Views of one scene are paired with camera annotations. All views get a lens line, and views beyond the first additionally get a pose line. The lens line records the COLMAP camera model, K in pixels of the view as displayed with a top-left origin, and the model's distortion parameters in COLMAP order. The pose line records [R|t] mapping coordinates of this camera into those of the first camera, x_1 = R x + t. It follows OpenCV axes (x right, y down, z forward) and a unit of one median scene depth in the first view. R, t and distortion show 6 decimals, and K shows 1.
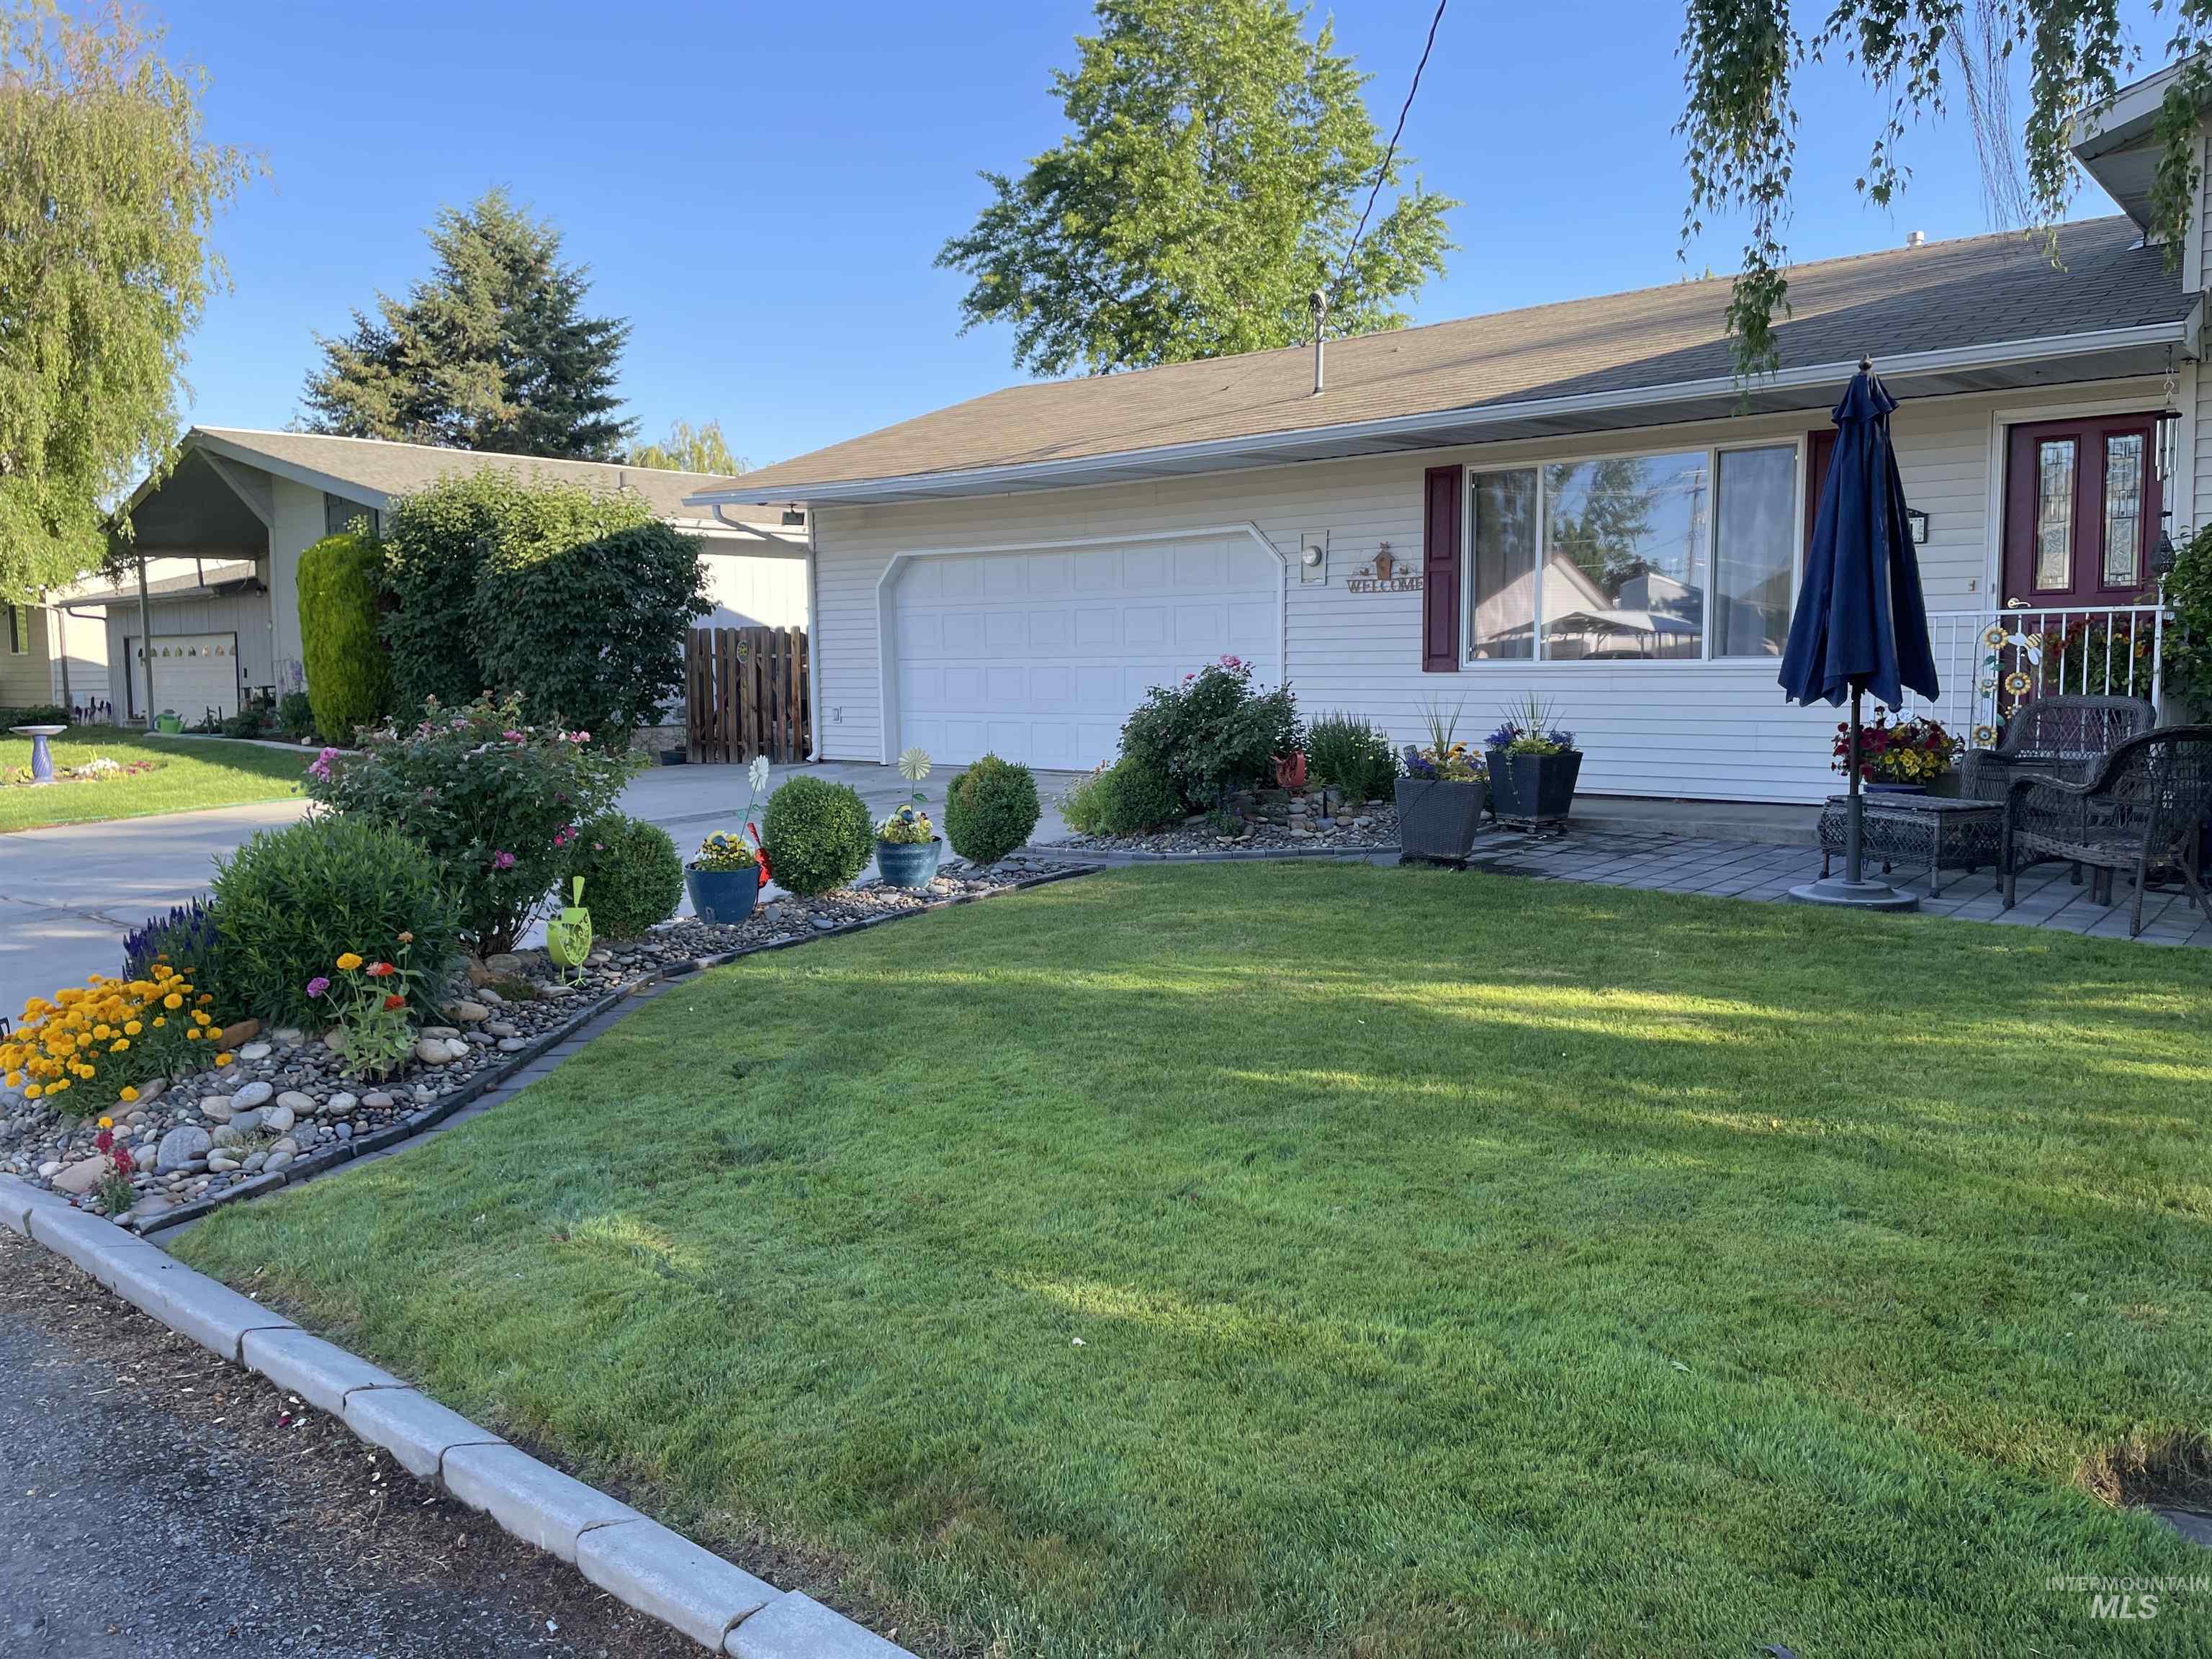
lens RADIAL K [[1681.1, 0, 1069.0], [0, 1681.1, 815.4], [0, 0, 1]] dist [0.068768, -0.087236]
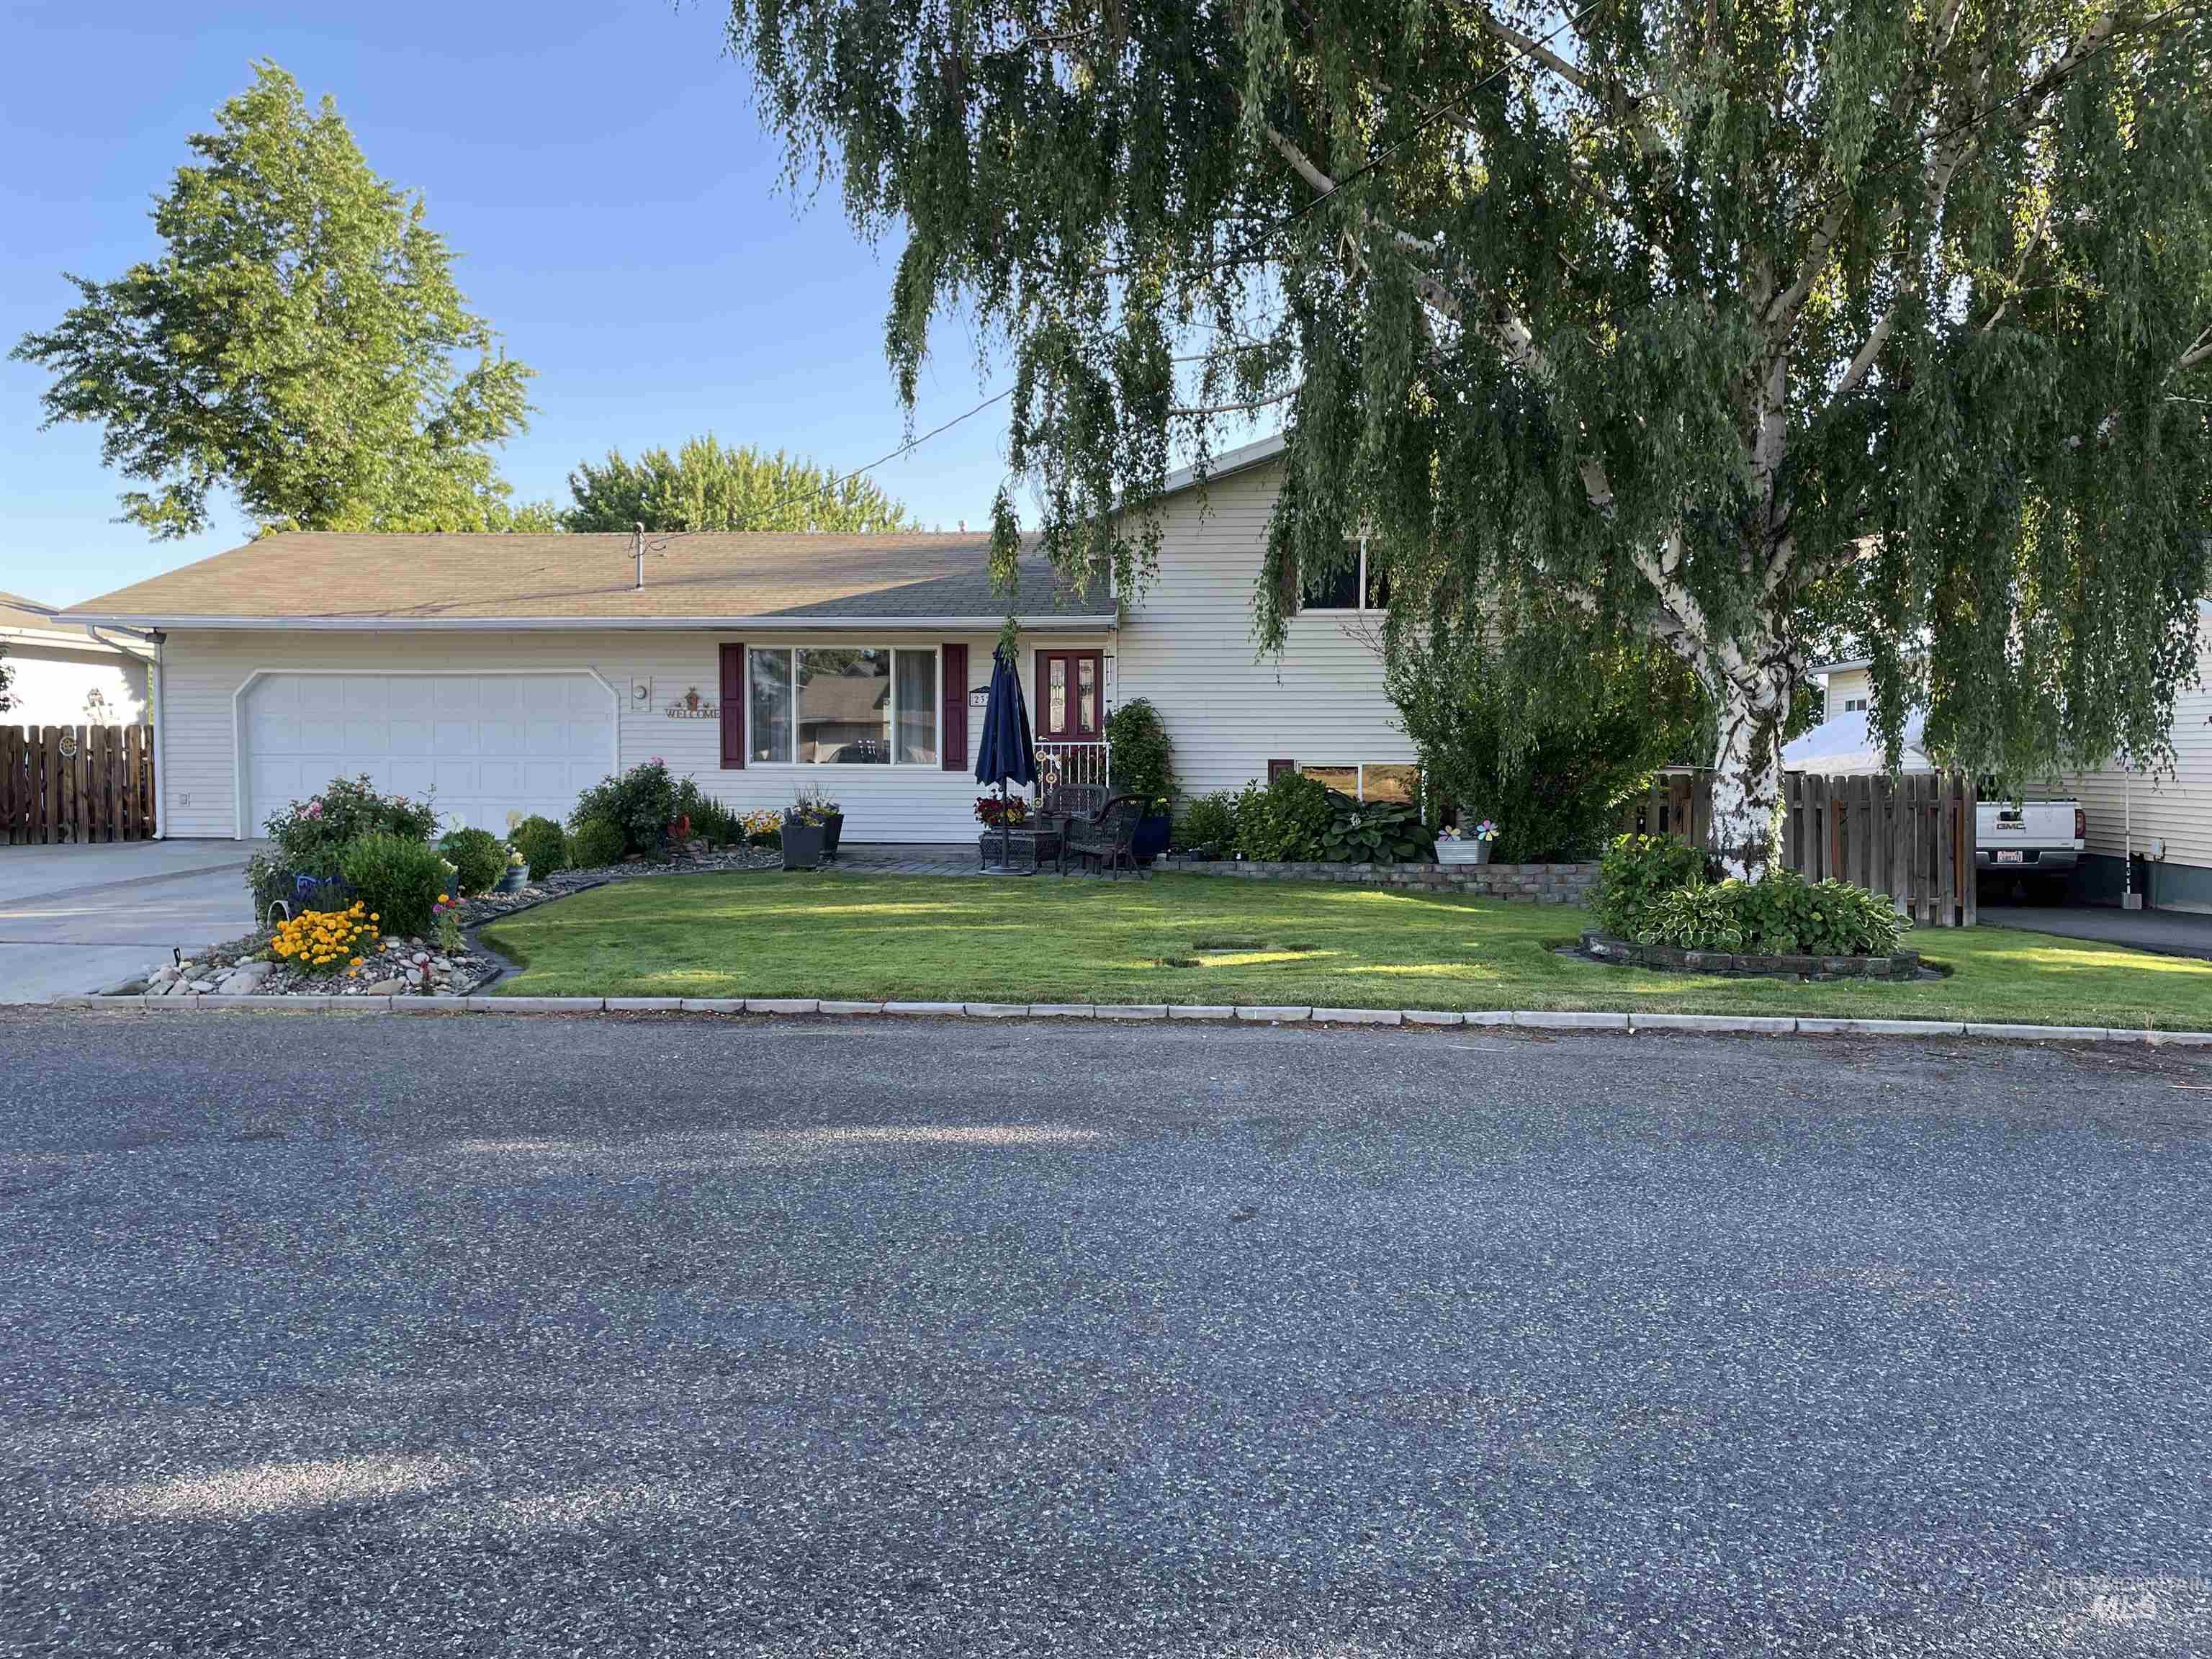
lens RADIAL K [[1681.1, 0, 1111.2], [0, 1681.1, 832.9], [0, 0, 1]] dist [0.068768, -0.087236]
pose [[0.816033, -0.010621, 0.577907, -0.144906], [0.040144, 0.998458, -0.038336, 0.018108], [-0.576609, 0.054483, 0.815202, -0.180973]]
